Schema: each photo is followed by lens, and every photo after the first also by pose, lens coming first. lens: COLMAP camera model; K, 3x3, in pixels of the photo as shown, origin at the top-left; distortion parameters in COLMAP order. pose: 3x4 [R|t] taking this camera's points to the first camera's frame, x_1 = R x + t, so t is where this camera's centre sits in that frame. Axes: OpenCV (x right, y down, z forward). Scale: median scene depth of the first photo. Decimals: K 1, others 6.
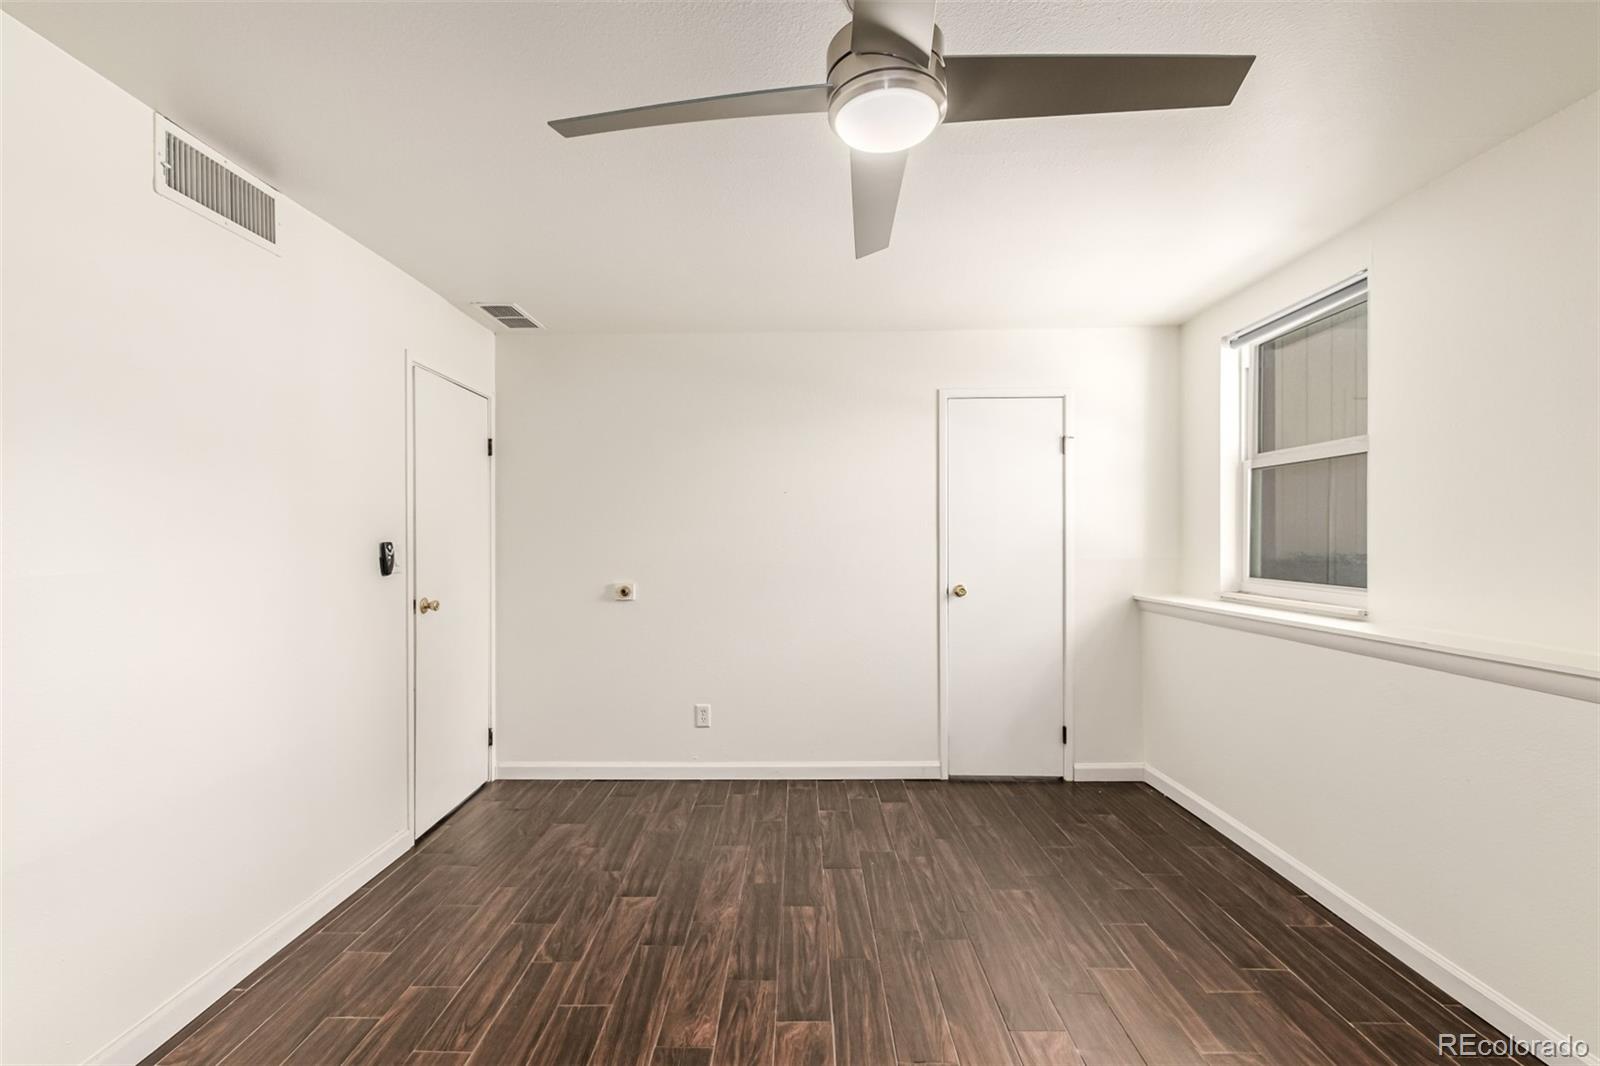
lens RADIAL K [[726.6, 0, 791.9], [0, 726.6, 531.6], [0, 0, 1]] dist [0.004381, -0.000342]
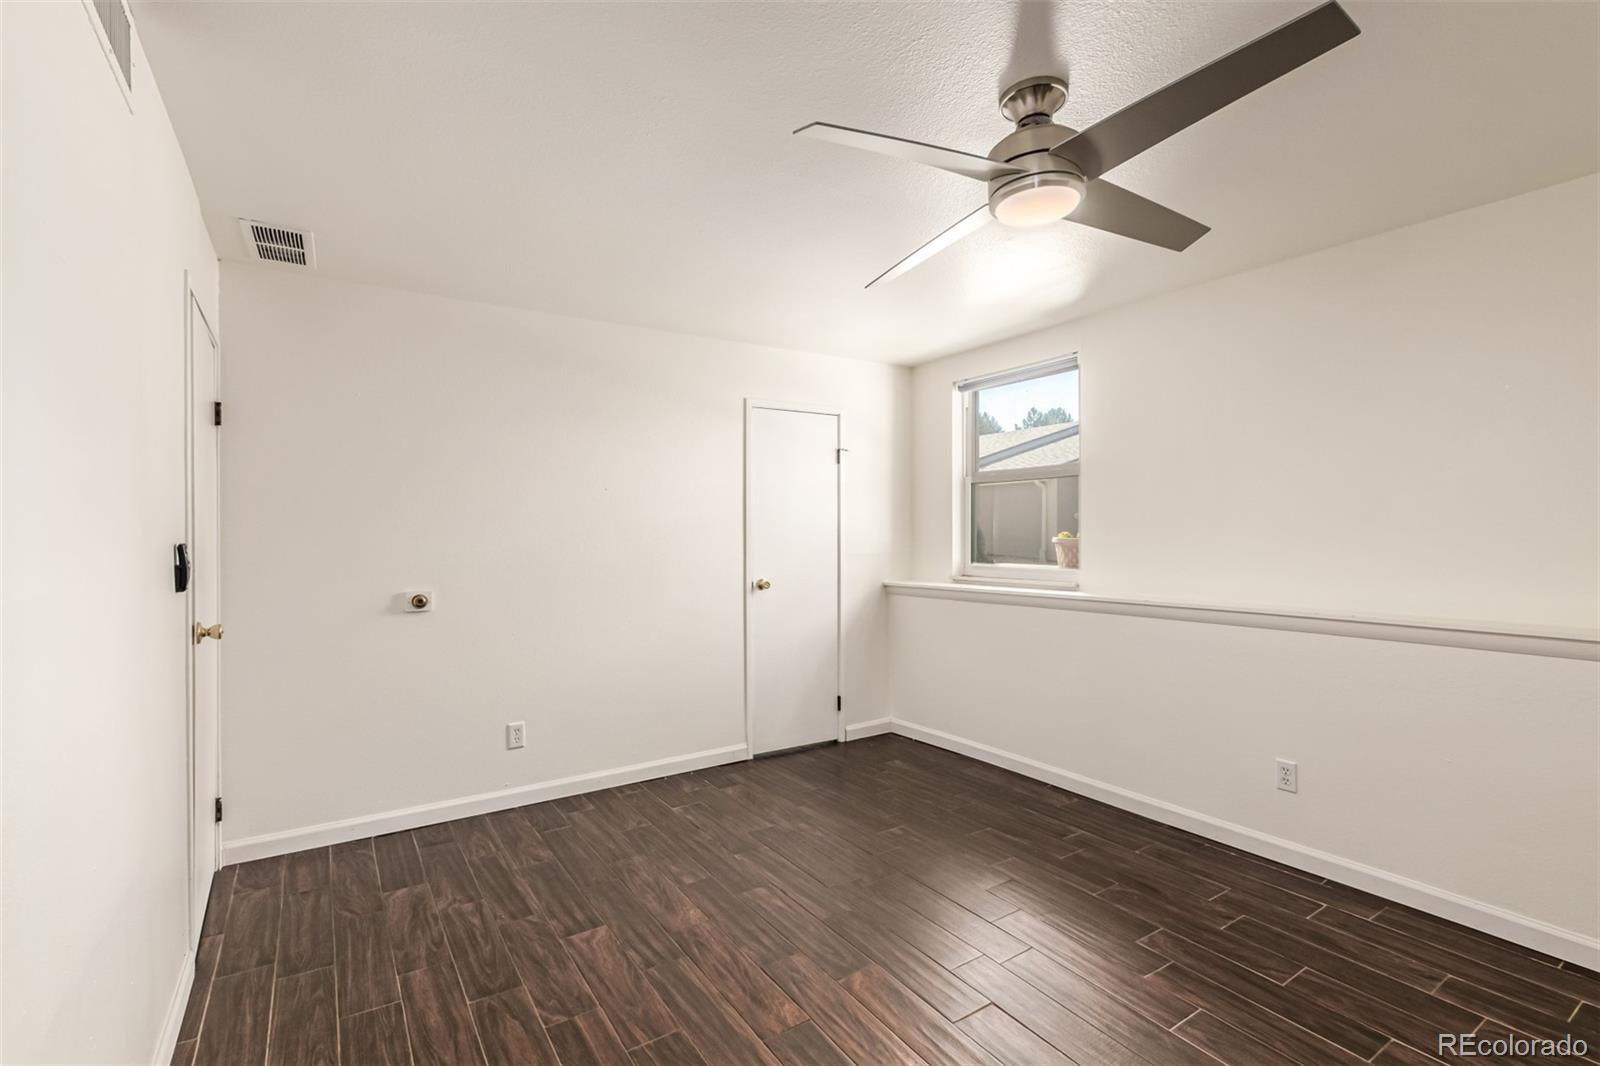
lens RADIAL K [[726.6, 0, 791.9], [0, 726.6, 531.6], [0, 0, 1]] dist [0.004381, -0.000342]
pose [[0.828351, 0.000168, 0.560209, -0.383150], [-0.001269, 0.999998, 0.001577, 0.000785], [-0.560207, -0.002017, 0.828350, 0.078070]]
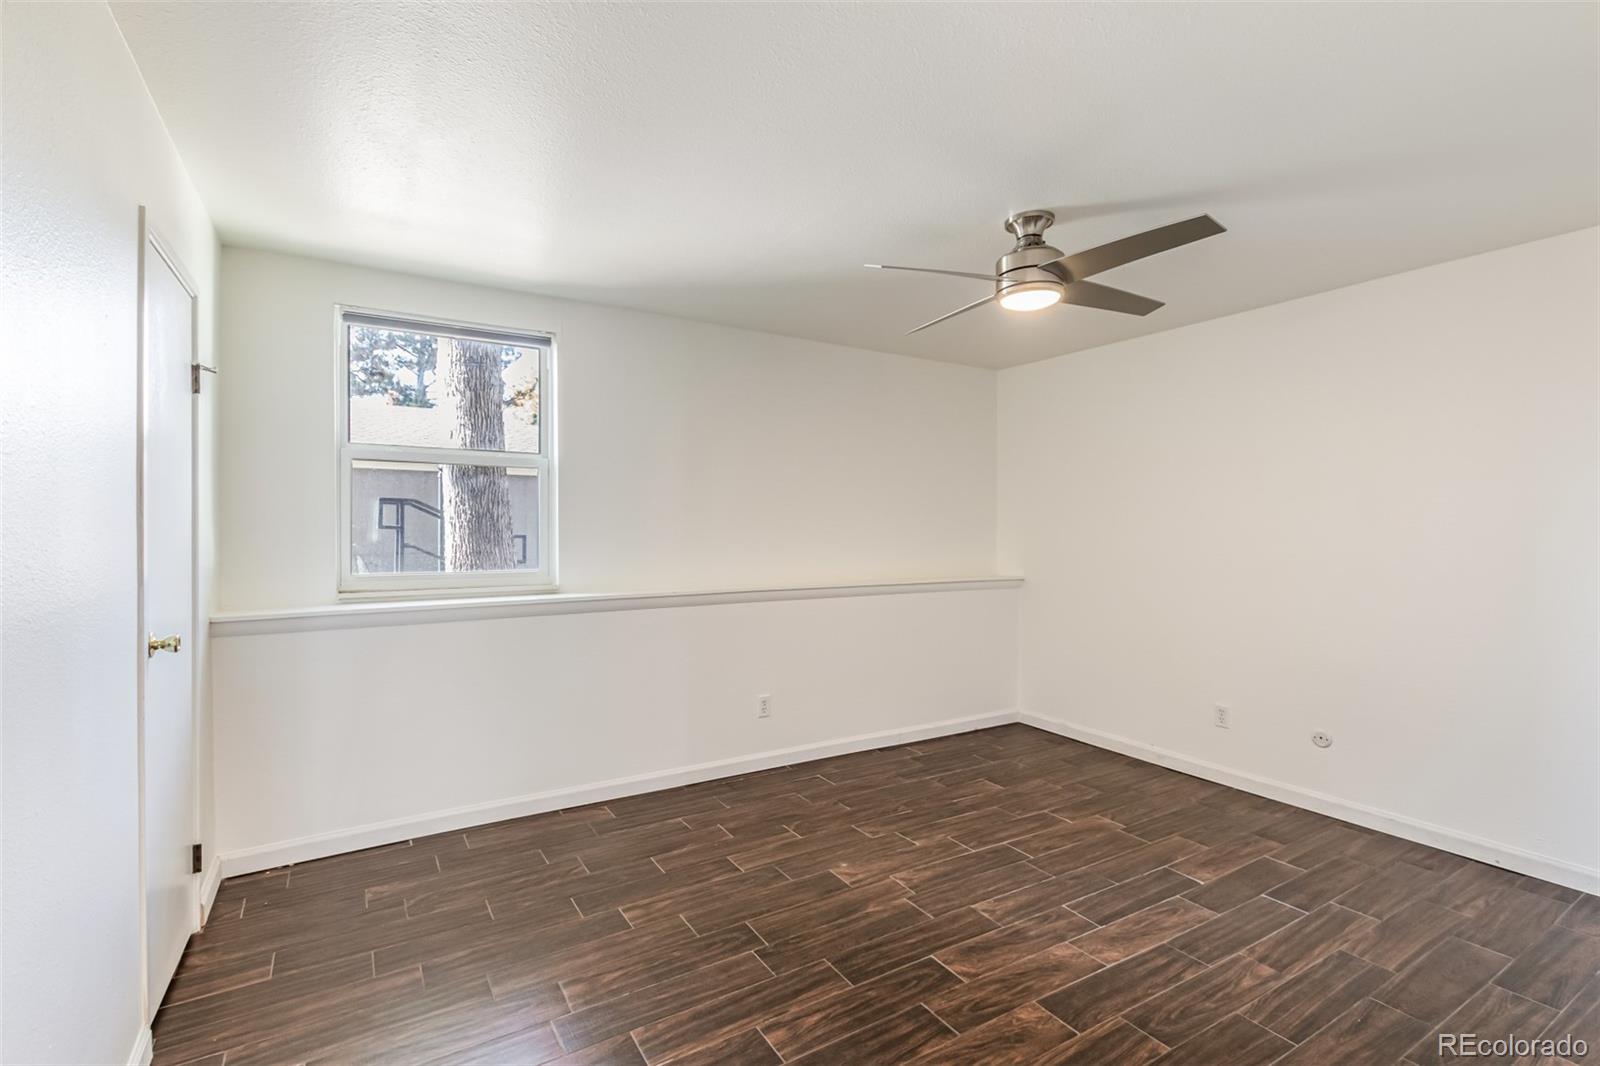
lens RADIAL K [[720.1, 0, 792.2], [0, 720.1, 536.3], [0, 0, 1]] dist [0.004372, -0.000742]
pose [[-0.528491, -0.005714, 0.848920, -0.437652], [-0.003507, 0.999984, 0.004547, 0.007158], [-0.848932, -0.000574, -0.528502, 0.994085]]
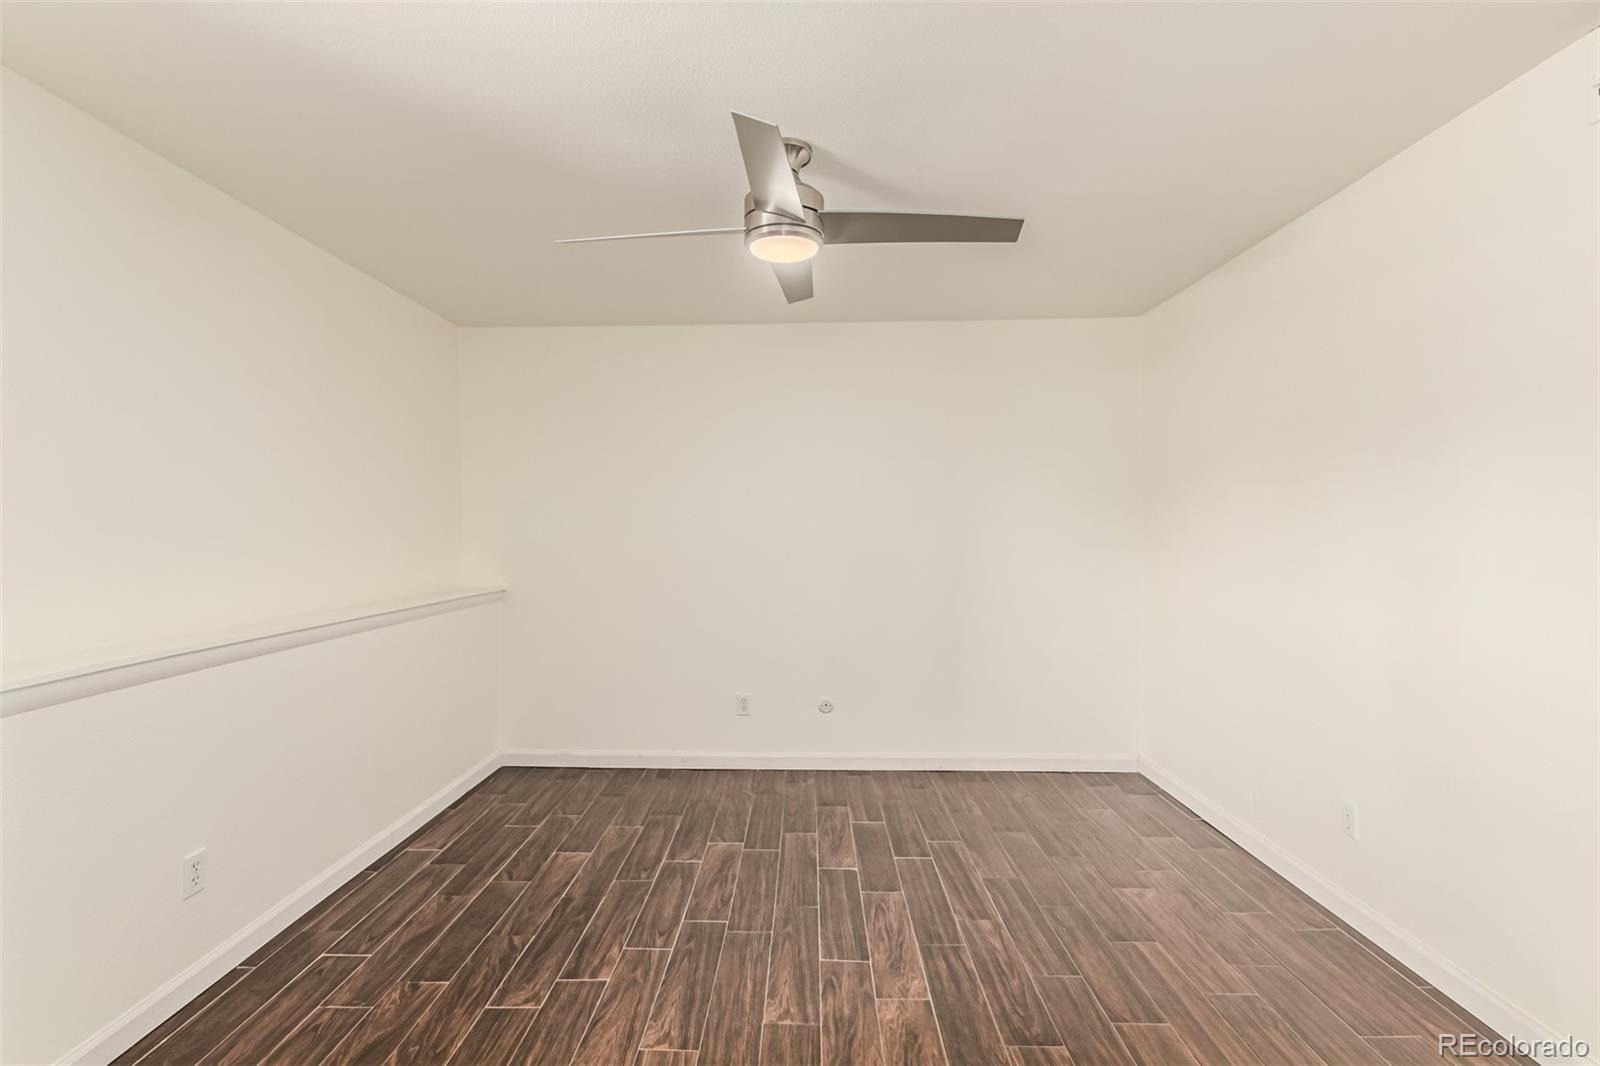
lens RADIAL K [[720.1, 0, 792.2], [0, 720.1, 536.3], [0, 0, 1]] dist [0.004372, -0.000742]
pose [[-0.999703, 0.010994, 0.021761, 0.035296], [0.011207, 0.999890, 0.009693, 0.003549], [-0.021652, 0.009934, -0.999716, 1.007514]]
